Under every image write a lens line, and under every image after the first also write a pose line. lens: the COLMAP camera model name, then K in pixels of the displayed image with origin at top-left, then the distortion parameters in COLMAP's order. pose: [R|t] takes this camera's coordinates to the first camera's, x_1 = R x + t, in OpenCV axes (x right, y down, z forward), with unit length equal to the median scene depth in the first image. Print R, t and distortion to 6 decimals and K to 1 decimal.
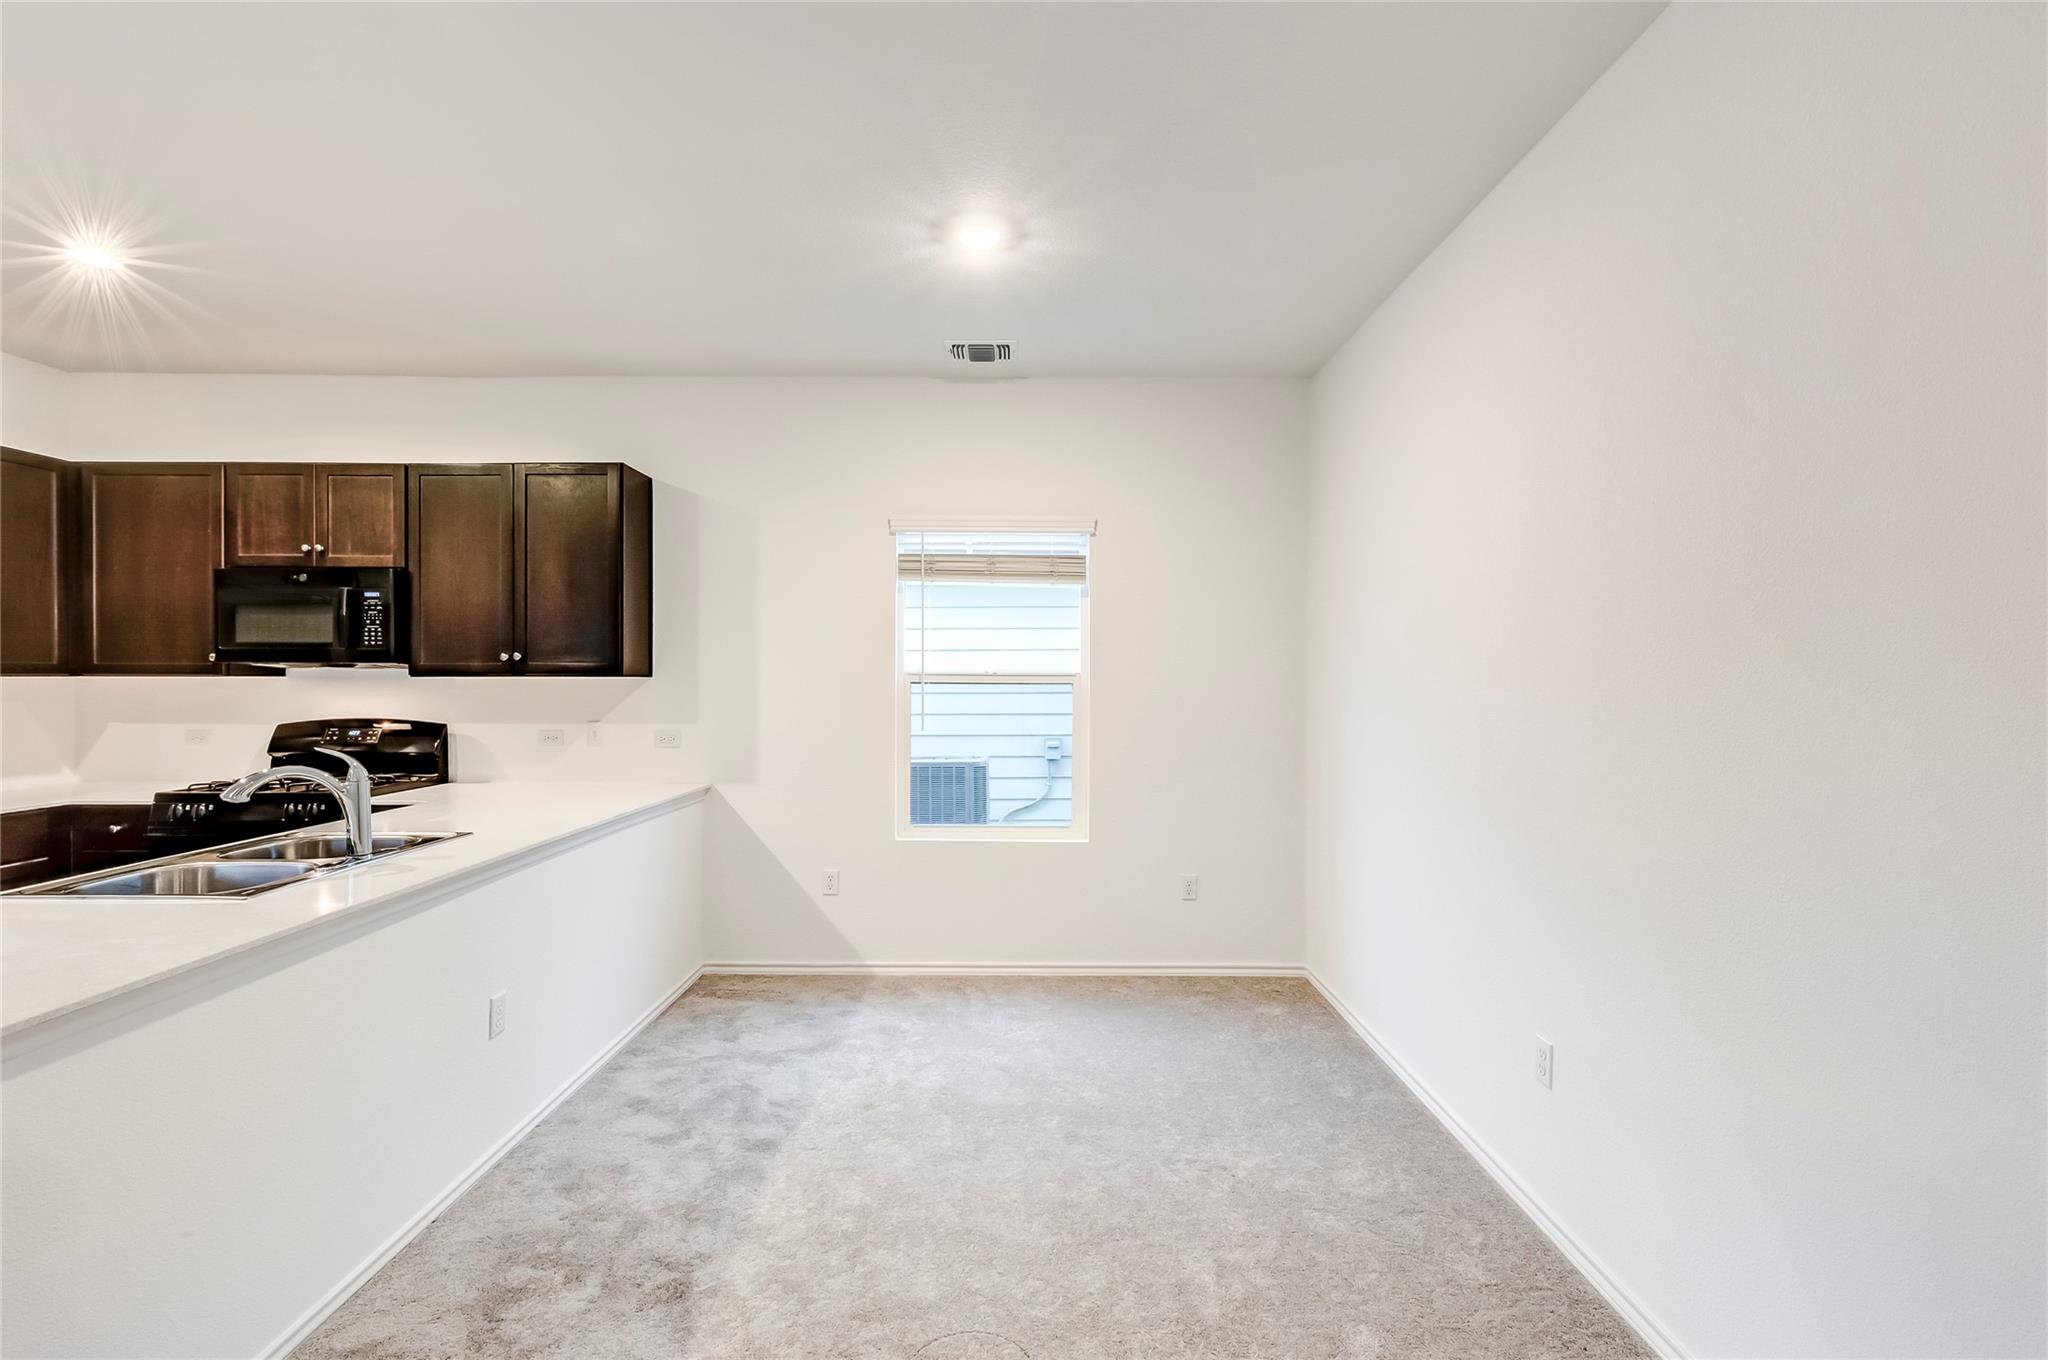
lens RADIAL K [[932.9, 0, 1024.0], [0, 932.9, 680.0], [0, 0, 1]] dist [0.001115, 0.000485]
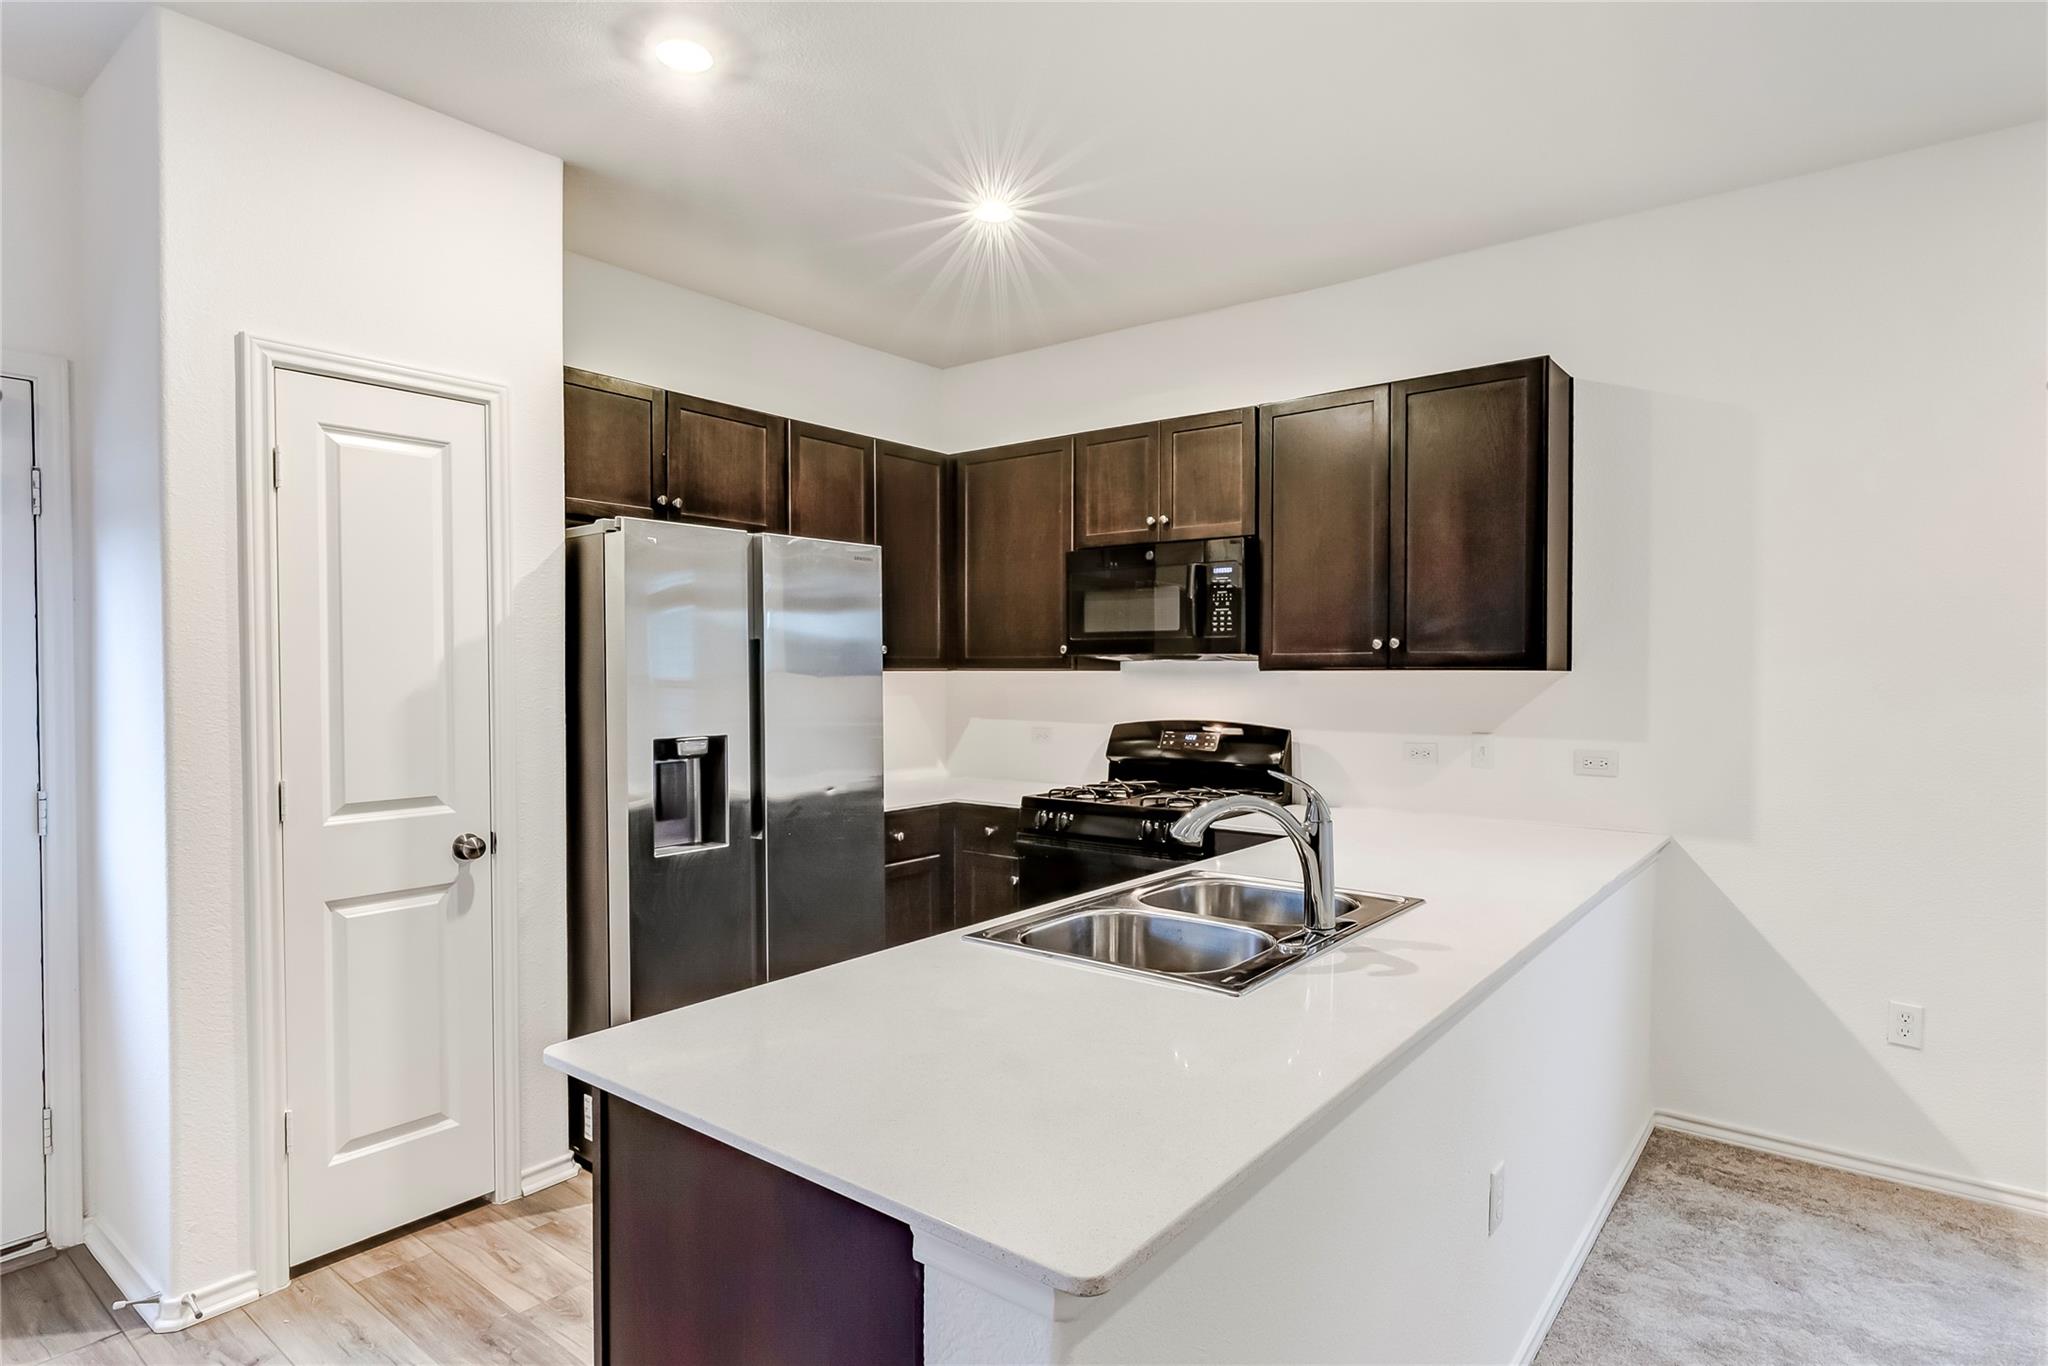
lens RADIAL K [[1095.6, 0, 1027.9], [0, 1095.6, 679.5], [0, 0, 1]] dist [-0.000022, 0.000366]
pose [[0.784242, 0.004380, -0.620440, -0.231337], [-0.001352, 0.999985, 0.005350, -0.000811], [0.620454, -0.003357, 0.784236, 0.139260]]
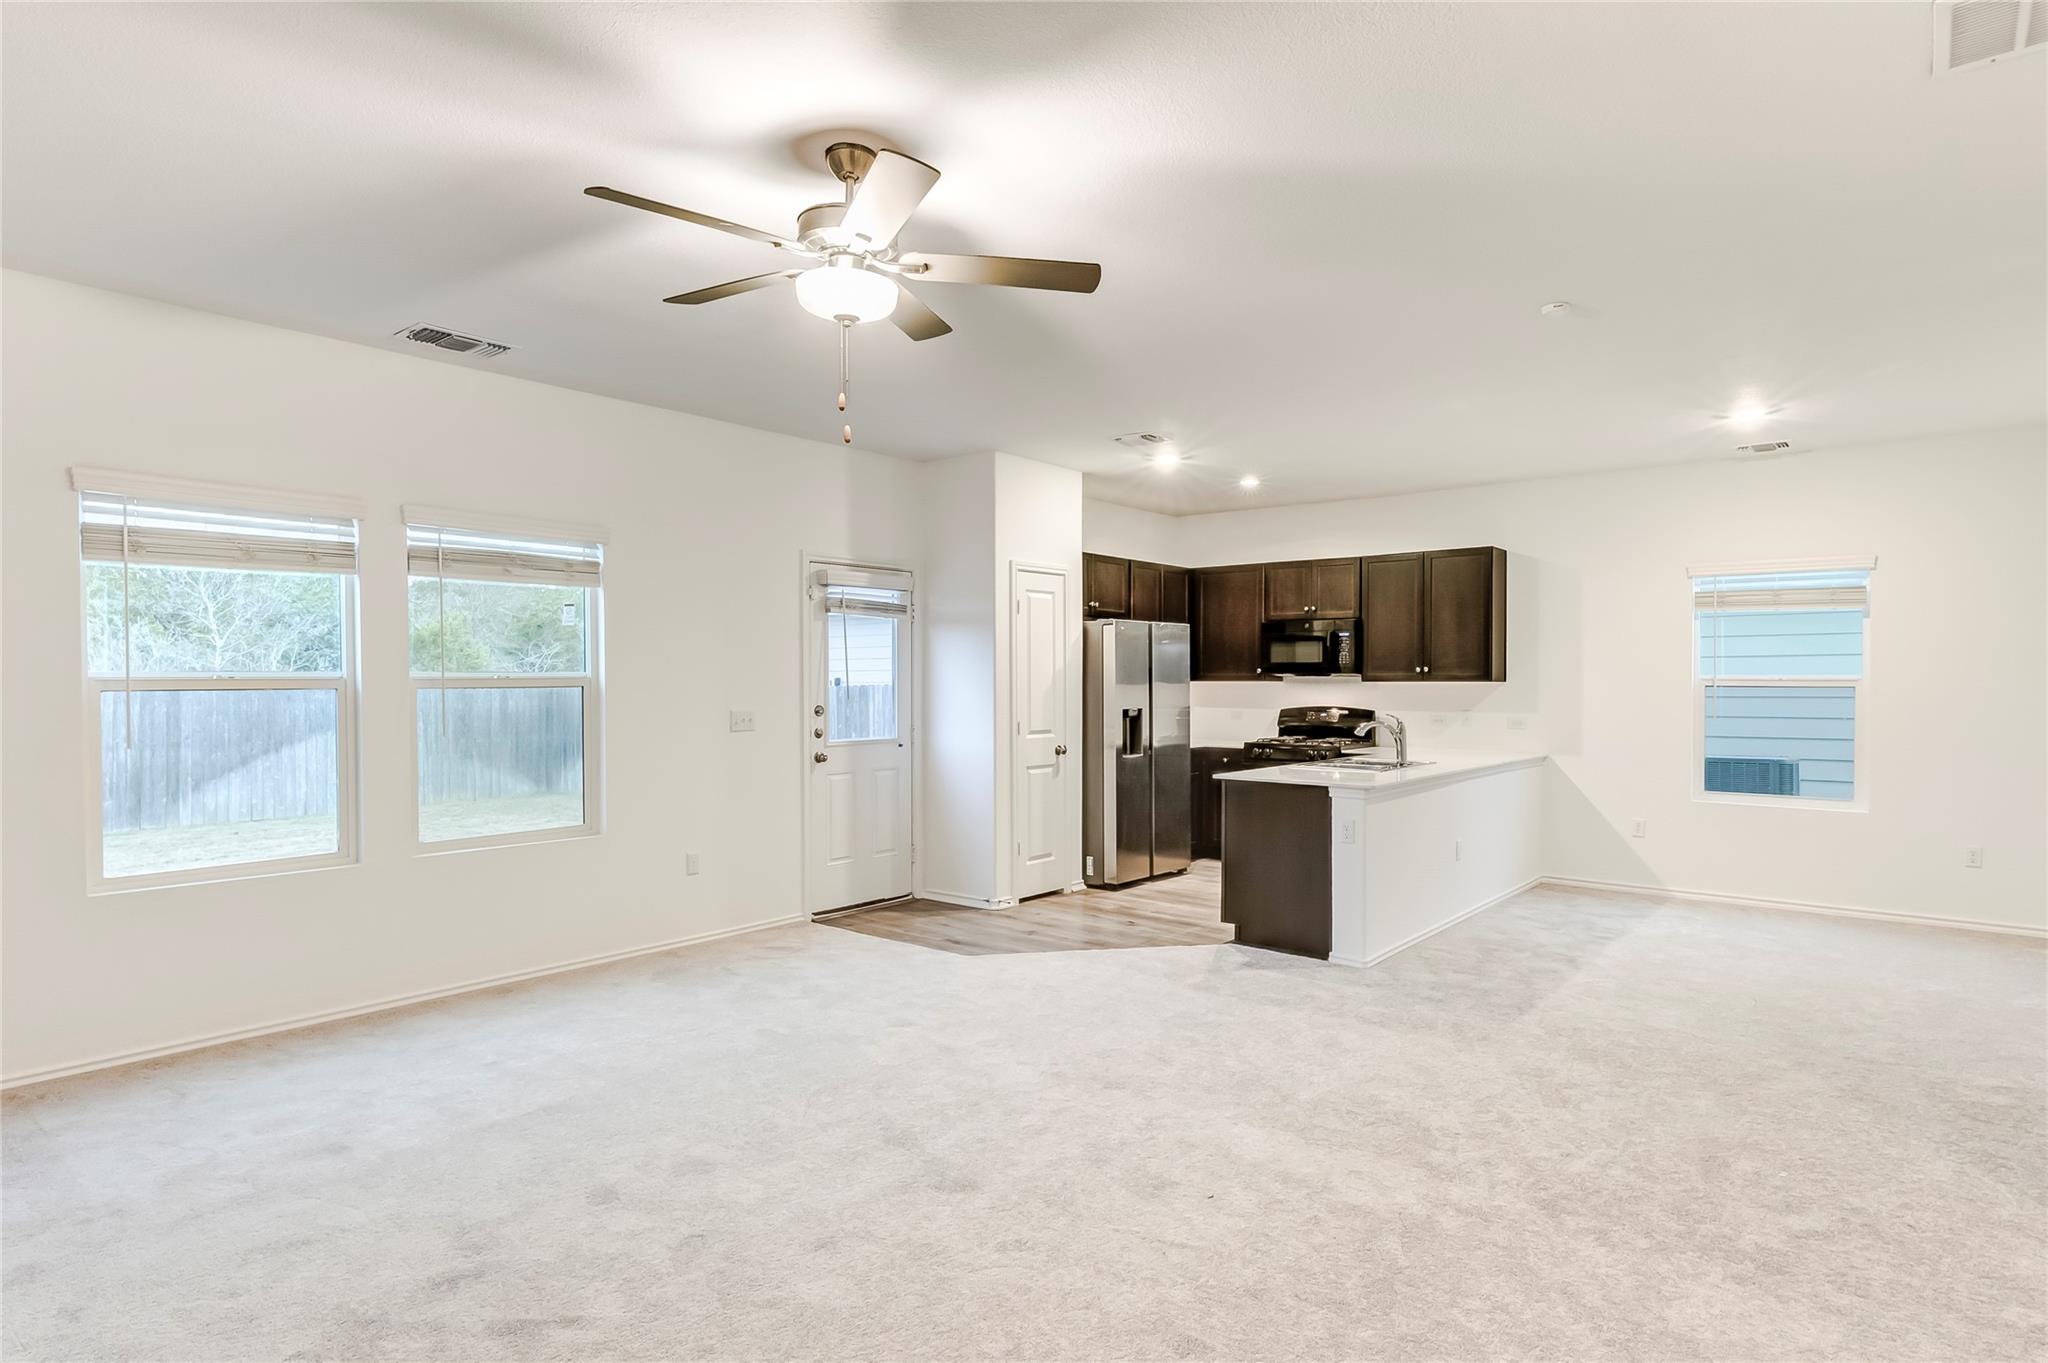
lens RADIAL K [[1113.6, 0, 1021.7], [0, 1113.6, 687.3], [0, 0, 1]] dist [-0.000467, -0.000034]
pose [[0.770004, 0.002847, -0.638033, 0.159563], [-0.002818, 0.999995, 0.001062, 0.006427], [0.638033, 0.000980, 0.770009, -0.960196]]
